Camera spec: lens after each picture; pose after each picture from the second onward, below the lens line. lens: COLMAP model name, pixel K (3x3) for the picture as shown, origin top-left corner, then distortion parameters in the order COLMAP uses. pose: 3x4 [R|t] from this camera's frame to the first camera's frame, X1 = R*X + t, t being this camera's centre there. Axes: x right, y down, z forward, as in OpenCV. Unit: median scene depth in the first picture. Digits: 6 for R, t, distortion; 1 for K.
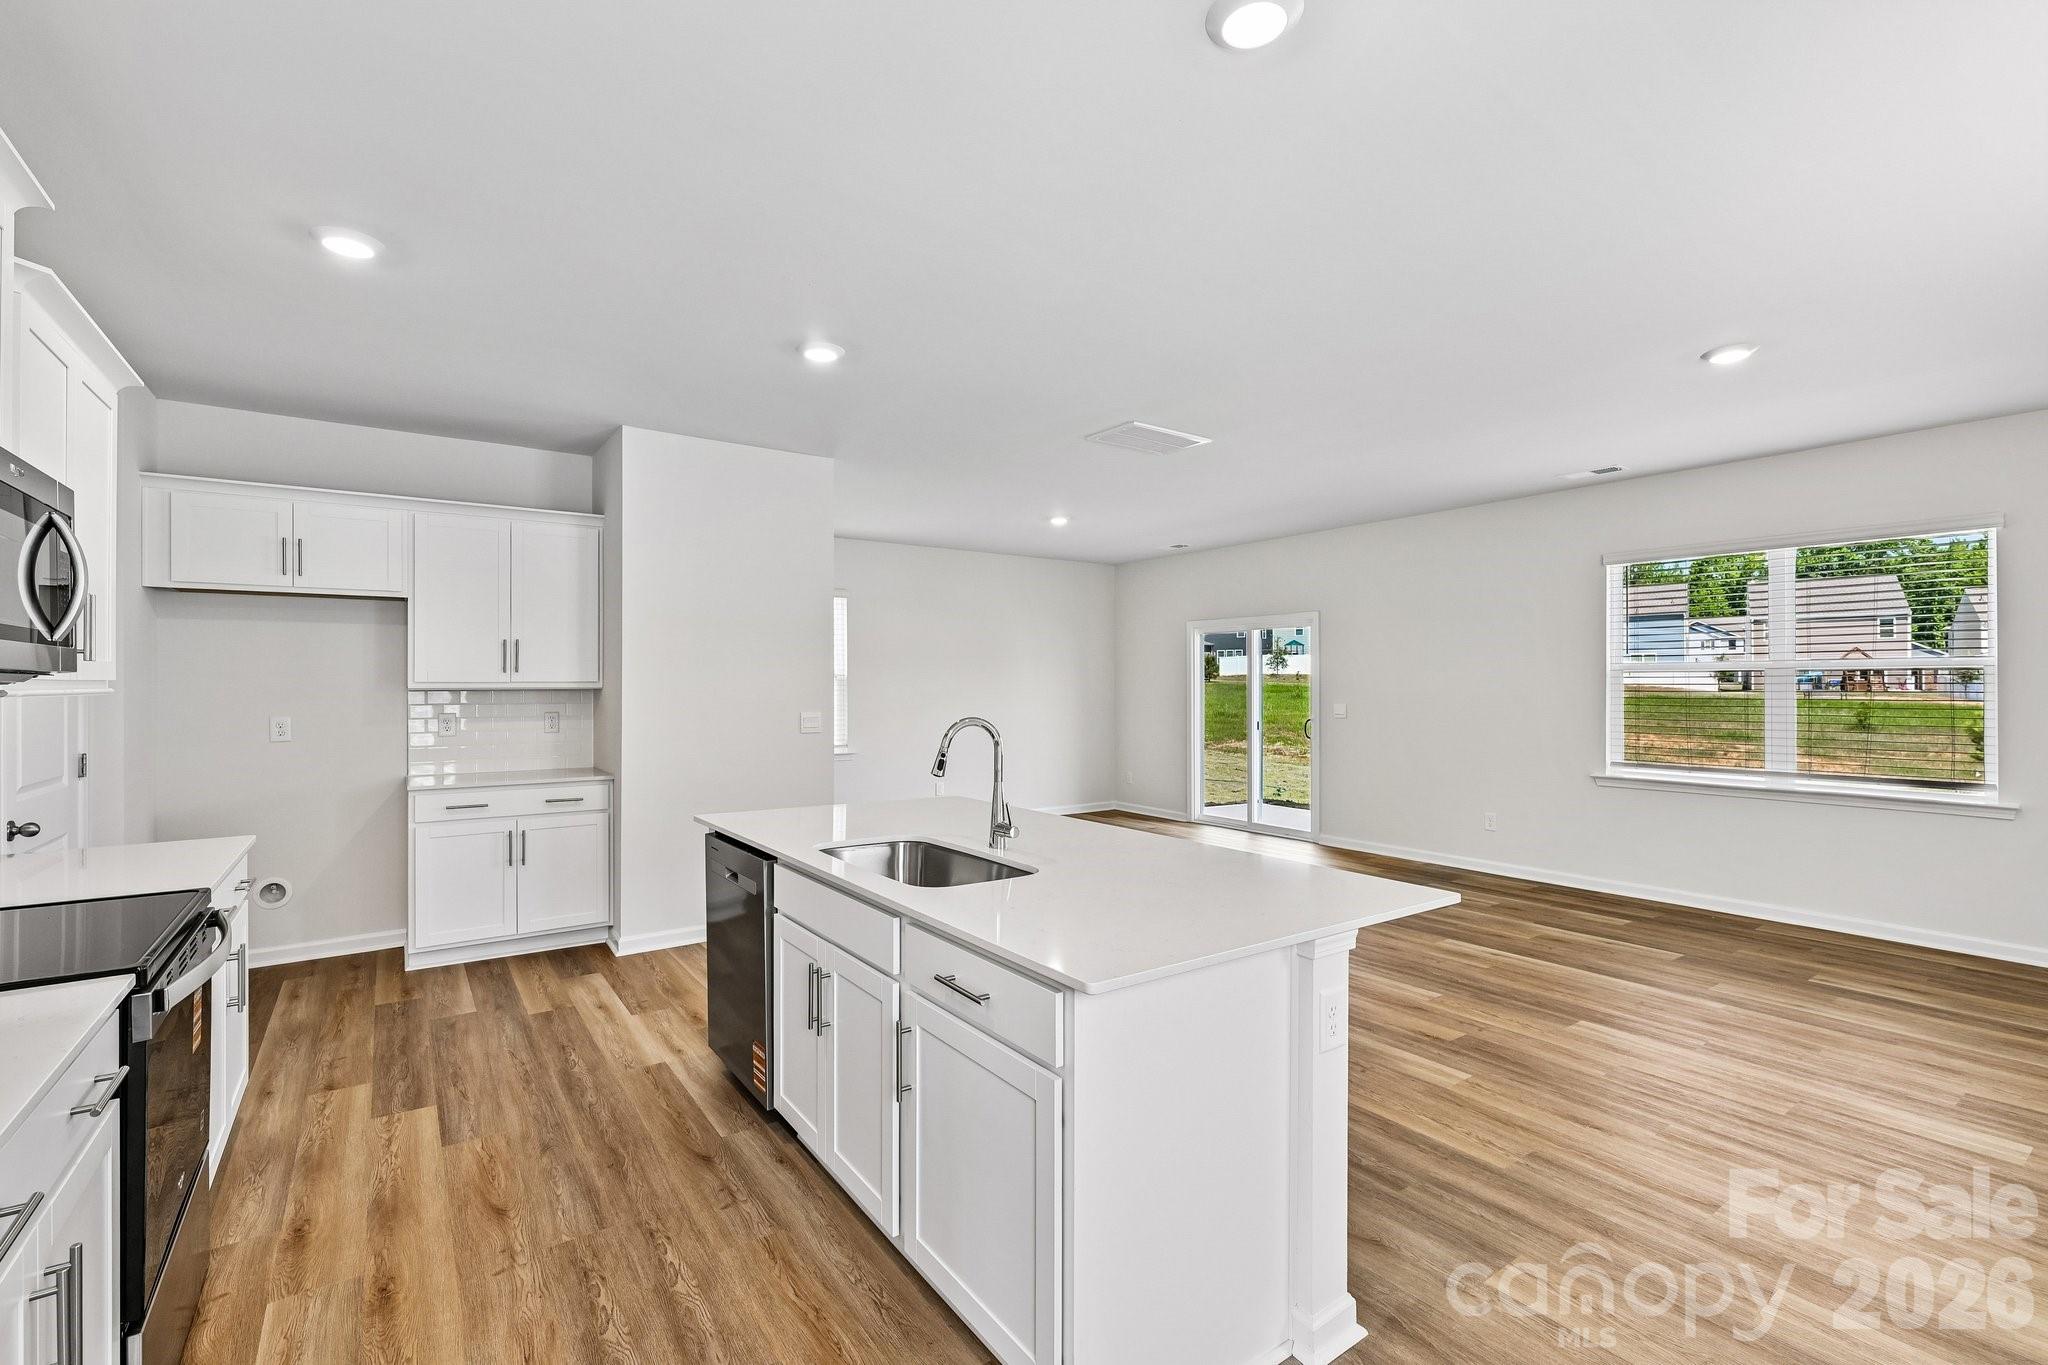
lens RADIAL K [[893.1, 0, 1017.8], [0, 893.1, 680.2], [0, 0, 1]] dist [0.002175, -0.000668]
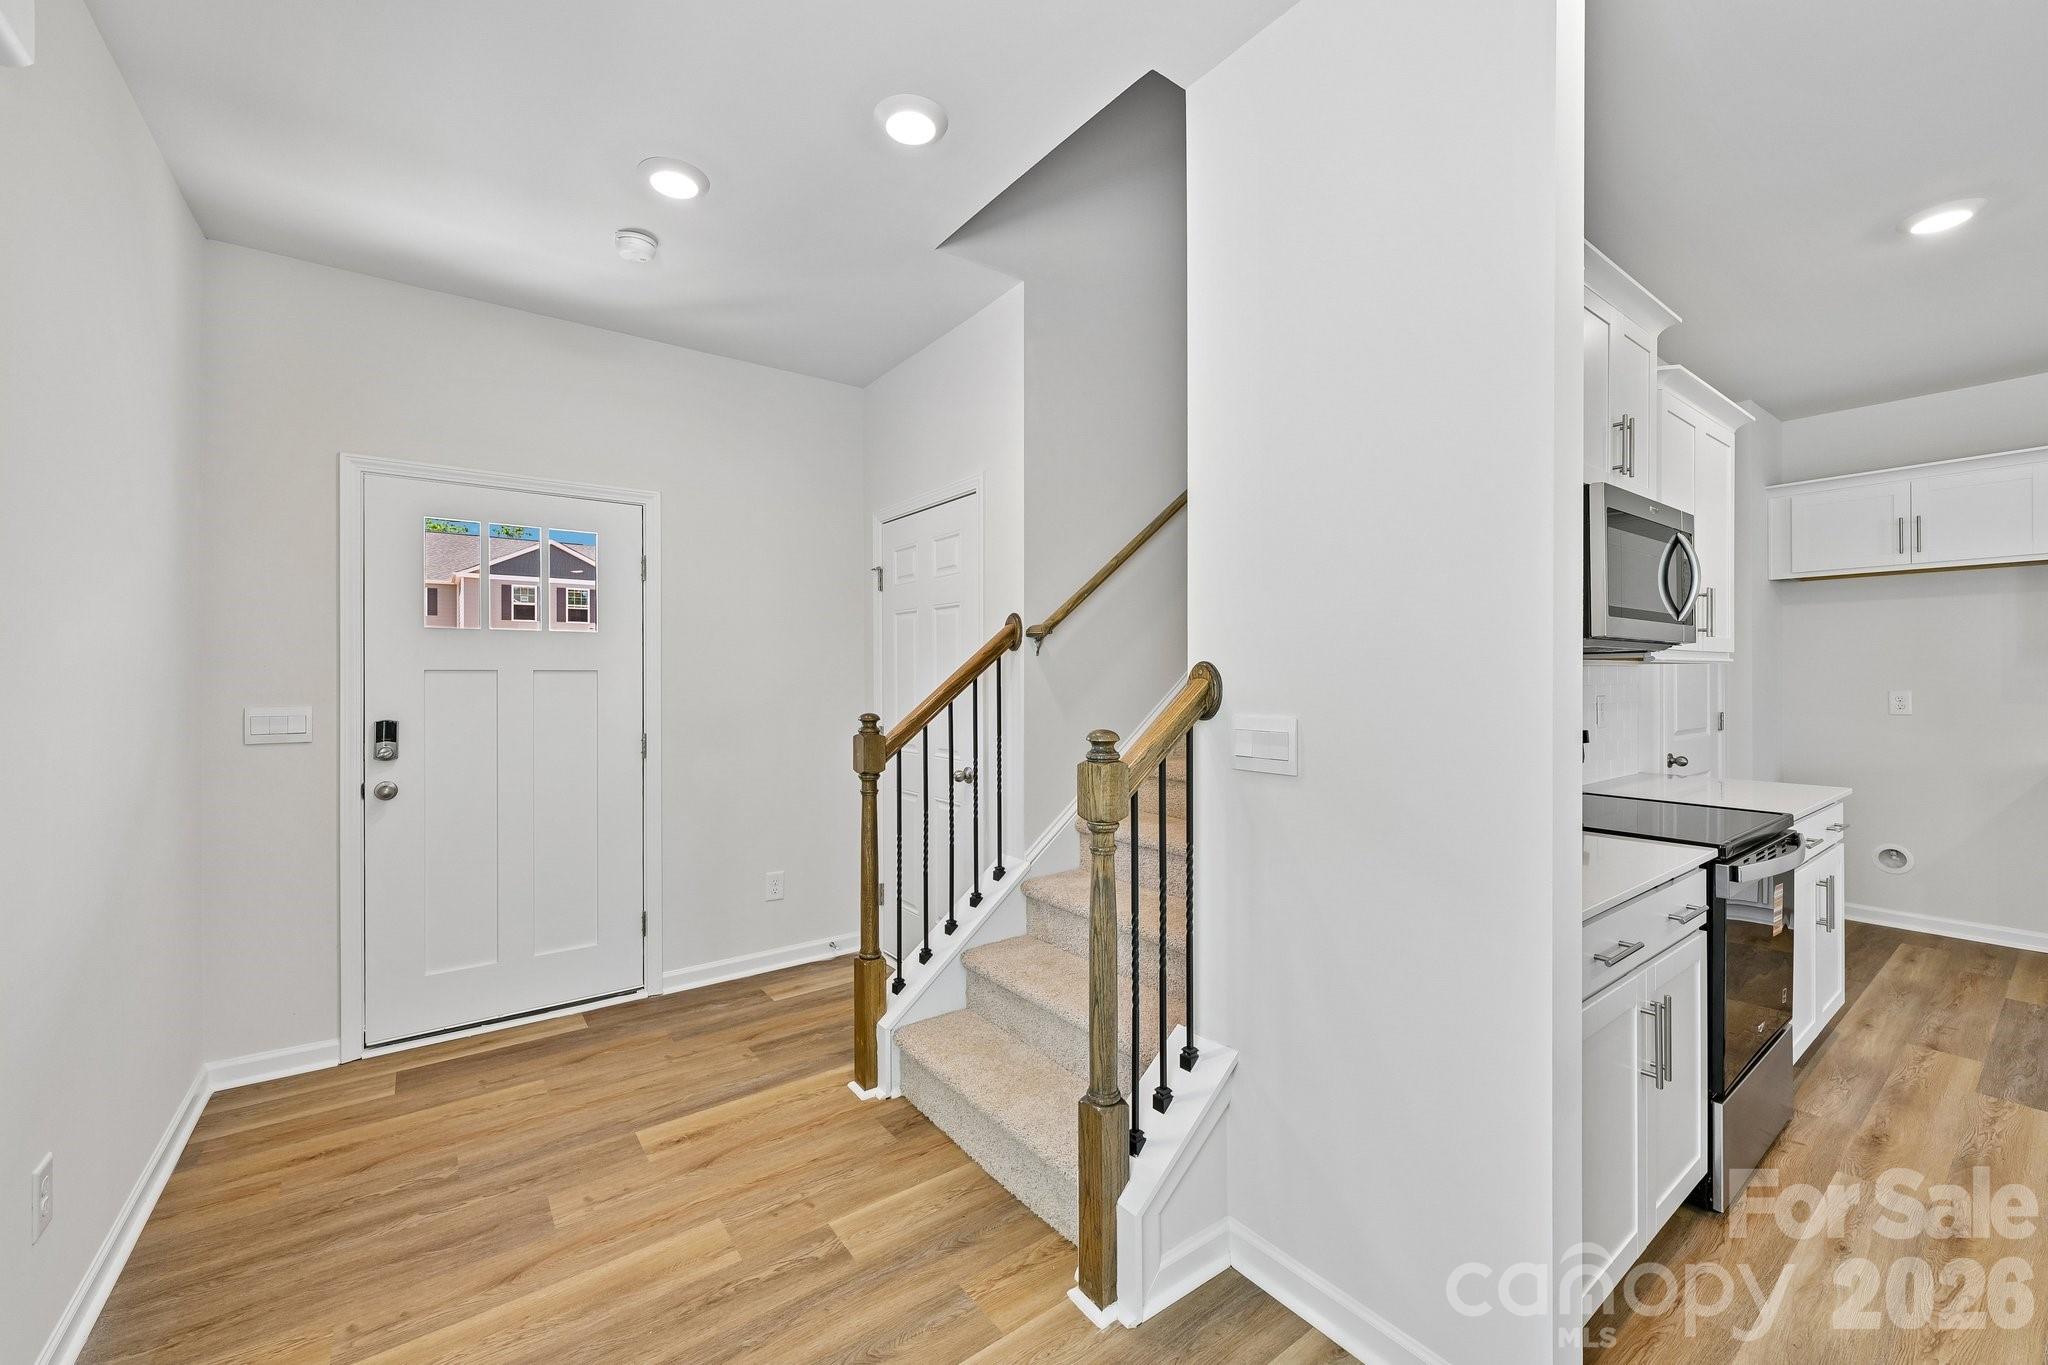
lens RADIAL K [[807.6, 0, 1015.2], [0, 807.6, 676.4], [0, 0, 1]] dist [-0.001860, 0.000924]
pose [[0.021148, 0.003659, -0.999770, 0.103094], [0.006542, 0.999971, 0.003798, 0.016228], [0.999755, -0.006621, 0.021124, -0.053520]]
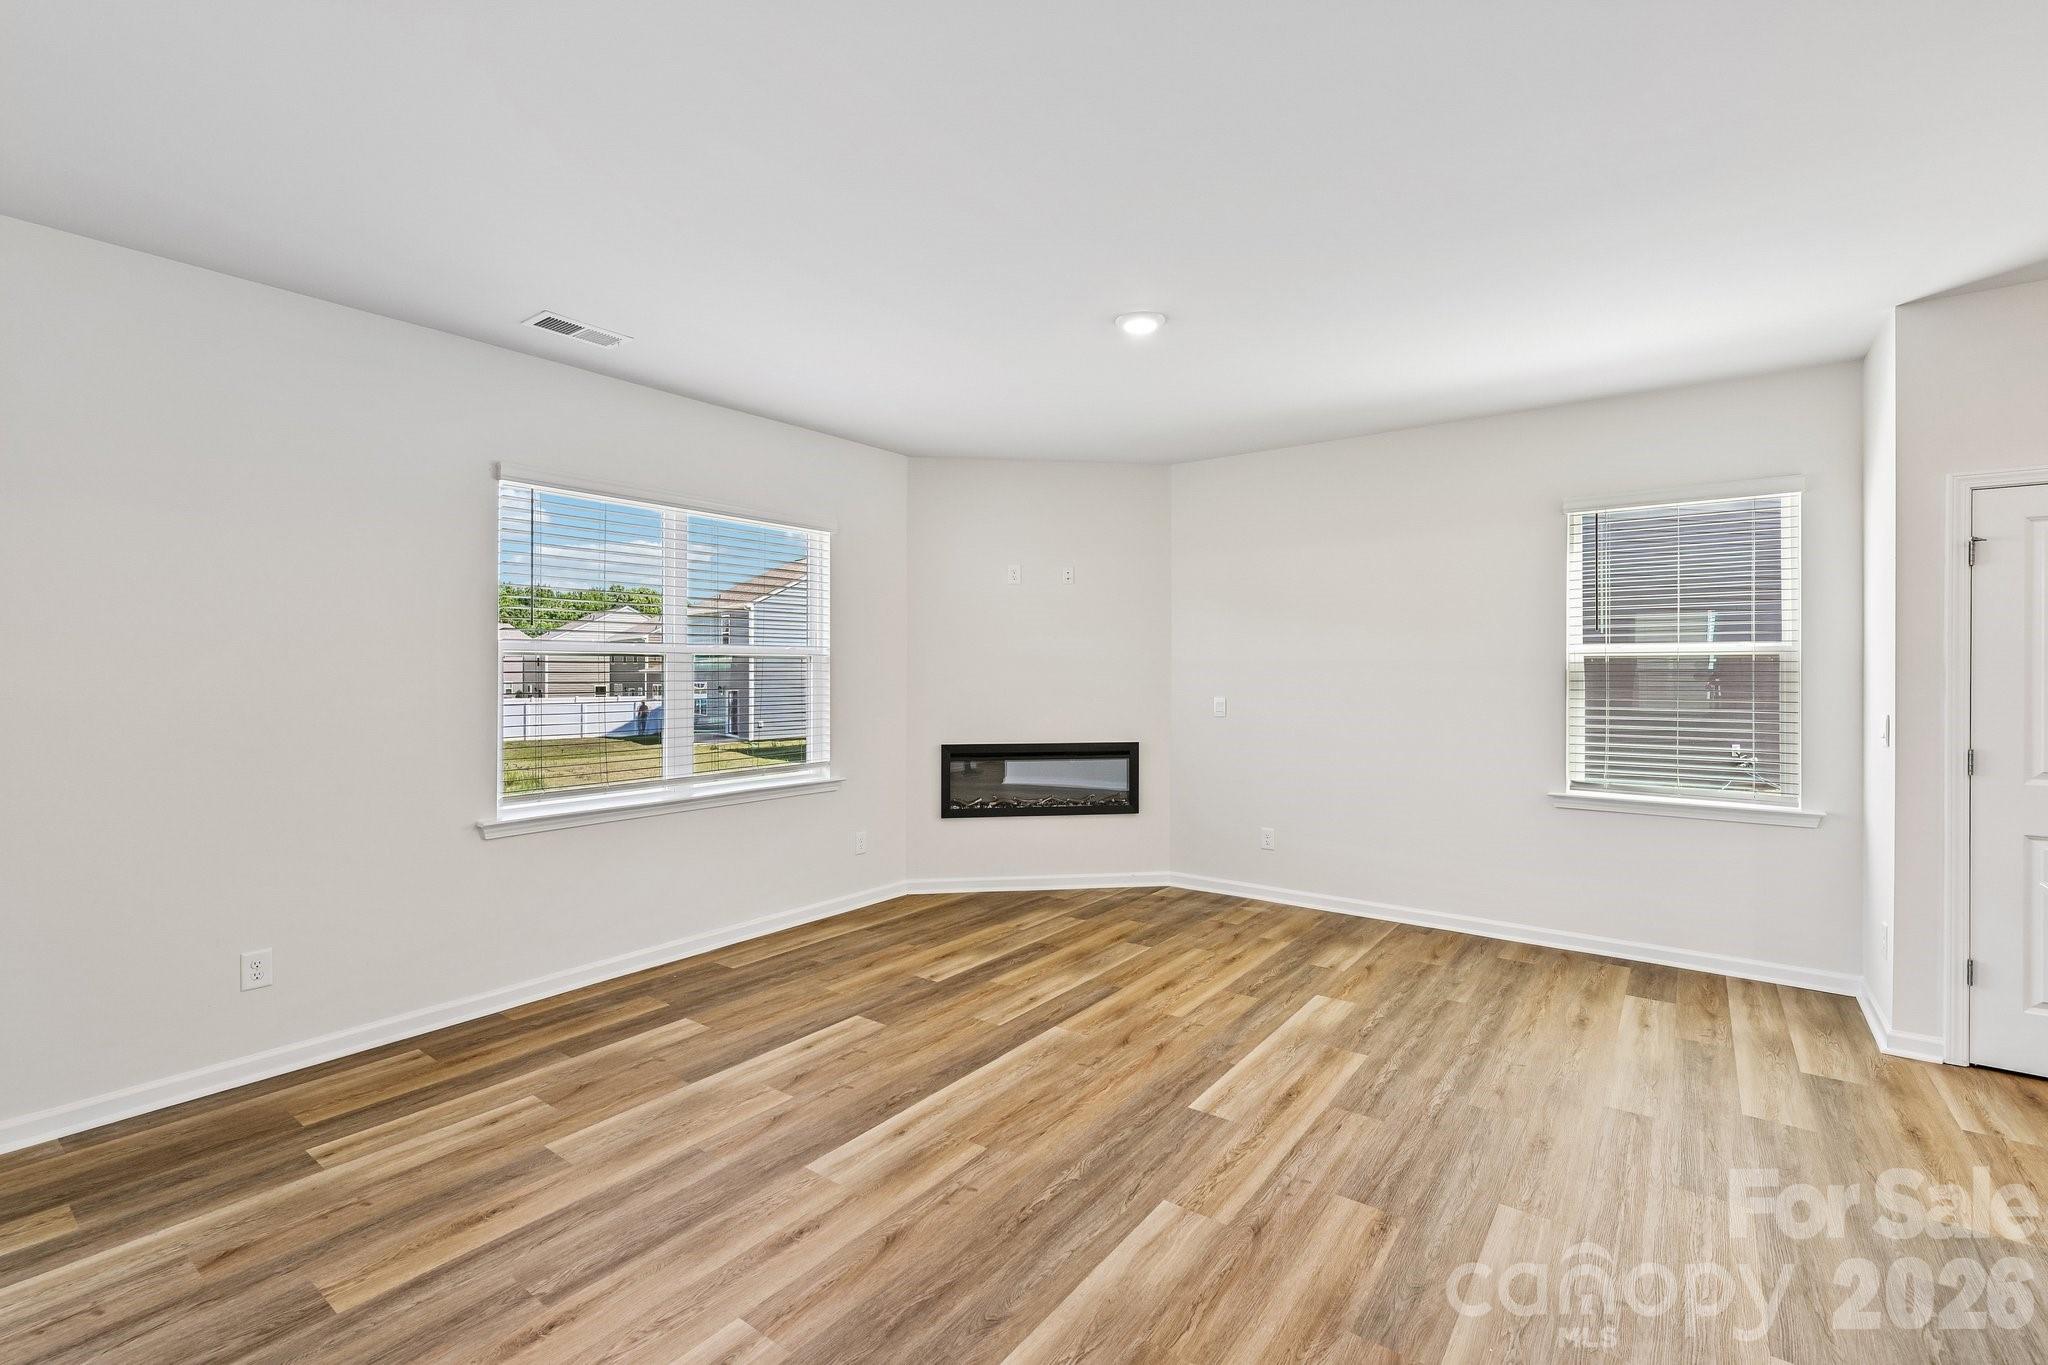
lens RADIAL K [[893.1, 0, 1020.3], [0, 893.1, 674.5], [0, 0, 1]] dist [0.002175, -0.000668]
pose [[-0.307700, -0.003960, 0.951475, -0.056842], [-0.004024, 0.999988, 0.002860, 0.003748], [-0.951475, -0.002949, -0.307712, 1.293871]]
